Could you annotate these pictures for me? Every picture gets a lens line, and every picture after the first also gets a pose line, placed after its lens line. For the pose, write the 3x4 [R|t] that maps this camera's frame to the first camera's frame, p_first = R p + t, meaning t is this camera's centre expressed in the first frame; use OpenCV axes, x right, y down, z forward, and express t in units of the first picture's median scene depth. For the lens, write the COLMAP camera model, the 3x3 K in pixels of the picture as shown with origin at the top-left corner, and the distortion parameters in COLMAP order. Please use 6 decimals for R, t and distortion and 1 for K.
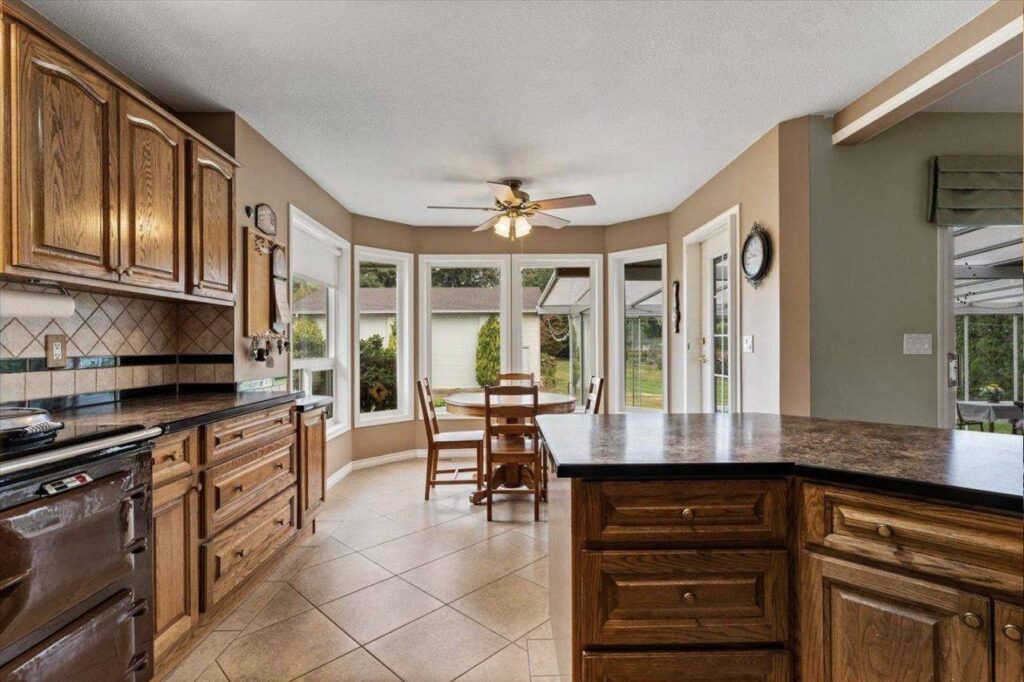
lens RADIAL K [[482.9, 0, 515.7], [0, 482.9, 344.8], [0, 0, 1]] dist [0.001891, 0.000097]
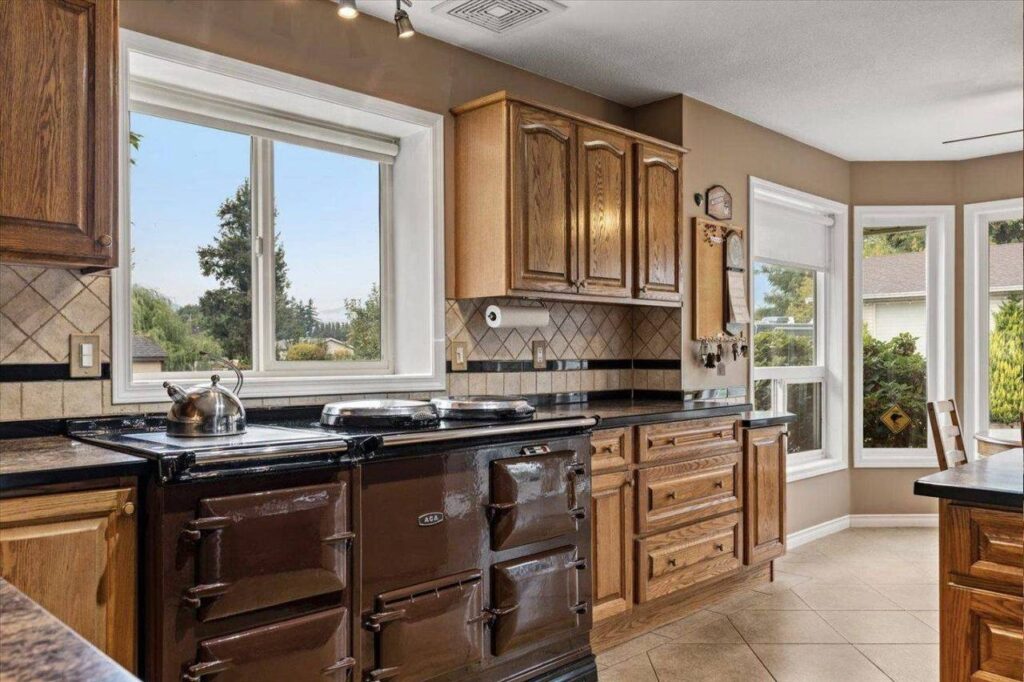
lens RADIAL K [[803.1, 0, 512.0], [0, 803.1, 341.0], [0, 0, 1]] dist [0.001850, 0.000021]
pose [[0.681304, -0.008287, -0.731954, 0.367325], [0.001419, 0.999949, -0.010001, -0.000831], [0.731999, 0.005775, 0.681281, -0.318898]]
